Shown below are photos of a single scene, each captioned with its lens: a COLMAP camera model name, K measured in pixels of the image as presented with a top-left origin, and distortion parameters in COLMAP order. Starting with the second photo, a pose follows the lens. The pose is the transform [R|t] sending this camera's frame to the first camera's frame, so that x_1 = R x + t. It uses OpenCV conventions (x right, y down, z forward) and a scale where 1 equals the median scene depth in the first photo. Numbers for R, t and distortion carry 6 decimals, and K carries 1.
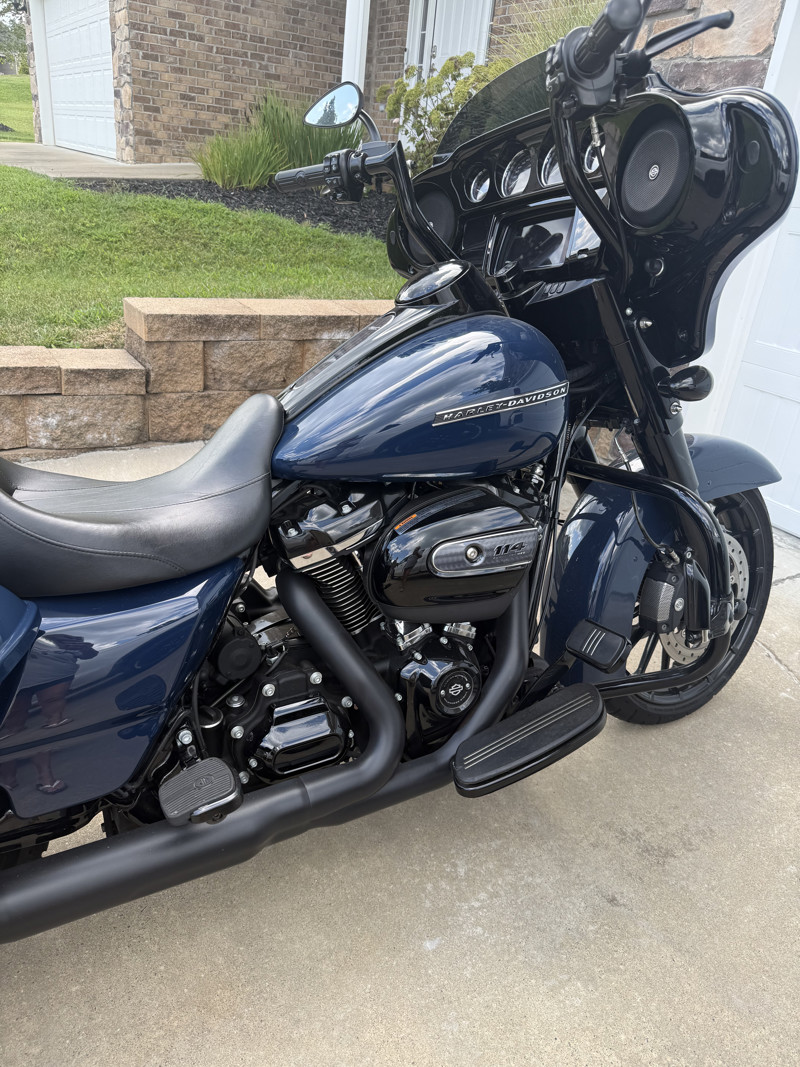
lens RADIAL K [[756.0, 0, 397.1], [0, 756.0, 536.9], [0, 0, 1]] dist [-0.008910, -0.007035]
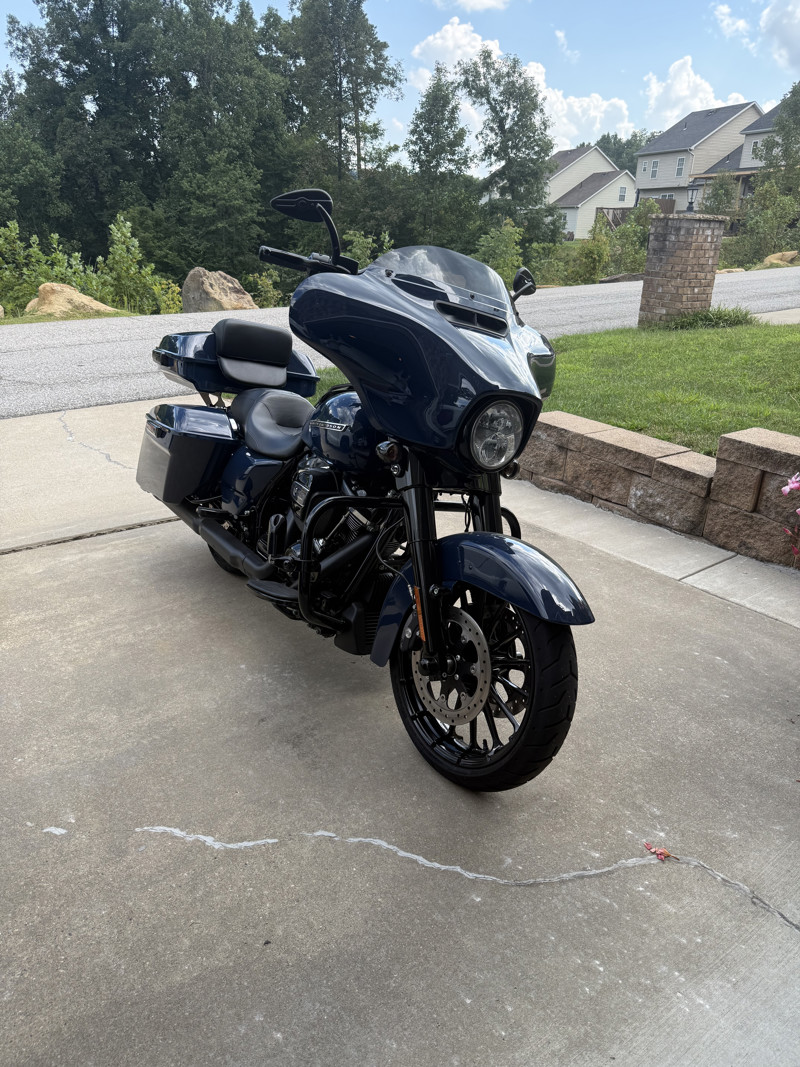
lens RADIAL K [[756.0, 0, 389.7], [0, 756.0, 535.4], [0, 0, 1]] dist [-0.008910, -0.007035]
pose [[0.075179, 0.277356, -0.957821, 0.799991], [-0.455048, 0.864236, 0.214540, -0.163243], [0.887287, 0.419726, 0.191183, 0.333198]]
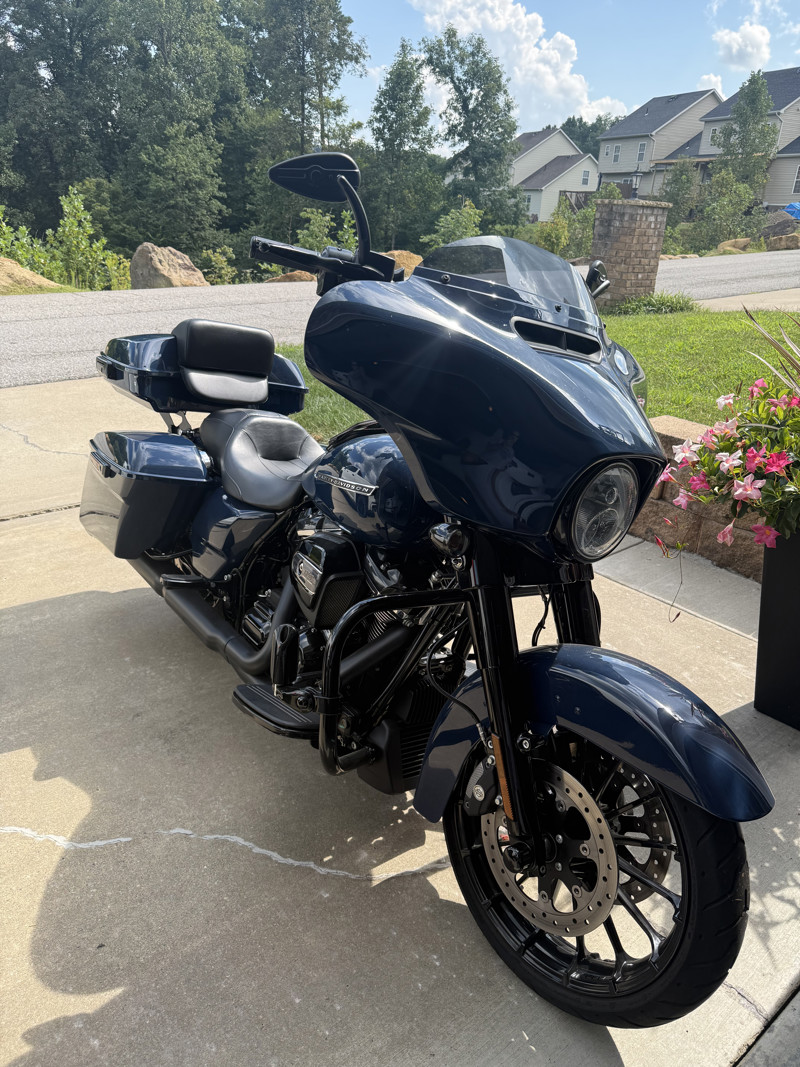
lens RADIAL K [[756.0, 0, 399.8], [0, 756.0, 527.6], [0, 0, 1]] dist [-0.008910, -0.007035]
pose [[0.128913, 0.292058, -0.947673, 0.798536], [-0.466824, 0.861007, 0.201846, -0.209451], [0.874904, 0.416375, 0.247335, 0.406826]]
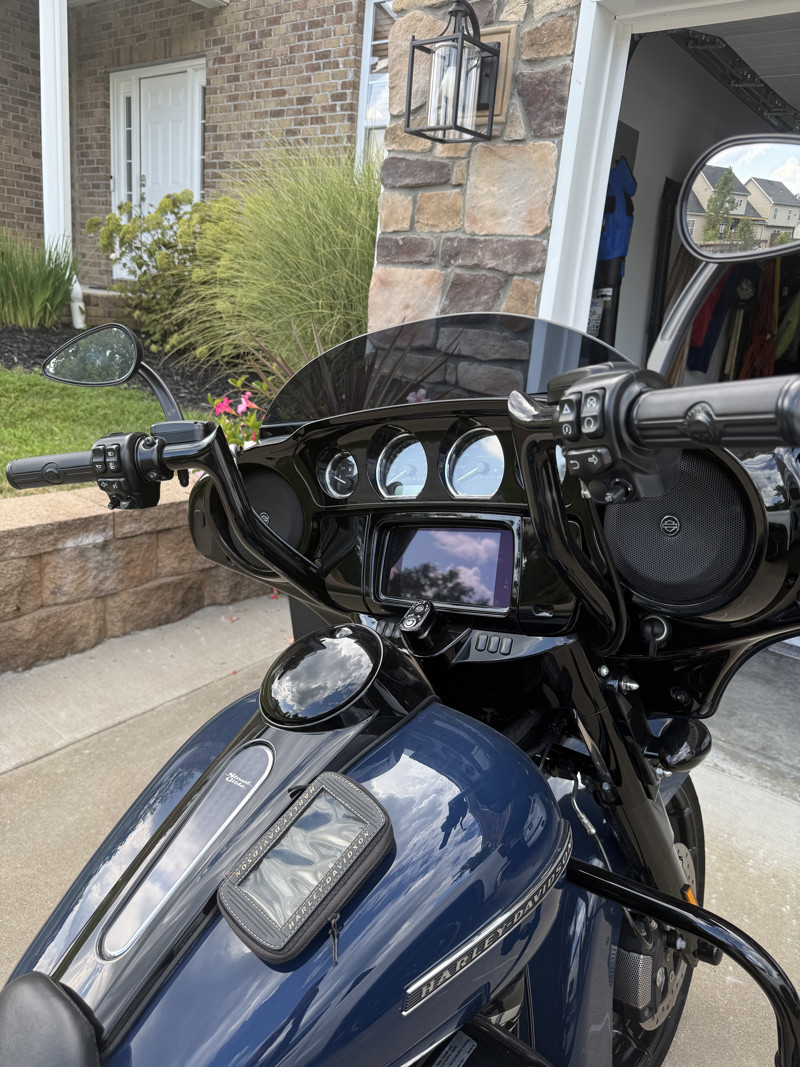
lens RADIAL K [[756.0, 0, 398.4], [0, 756.0, 527.1], [0, 0, 1]] dist [-0.008910, -0.007035]
pose [[0.937003, -0.109326, 0.331772, -0.035596], [0.151885, 0.982793, -0.105110, -0.160514], [-0.314572, 0.148880, 0.937485, 0.163227]]
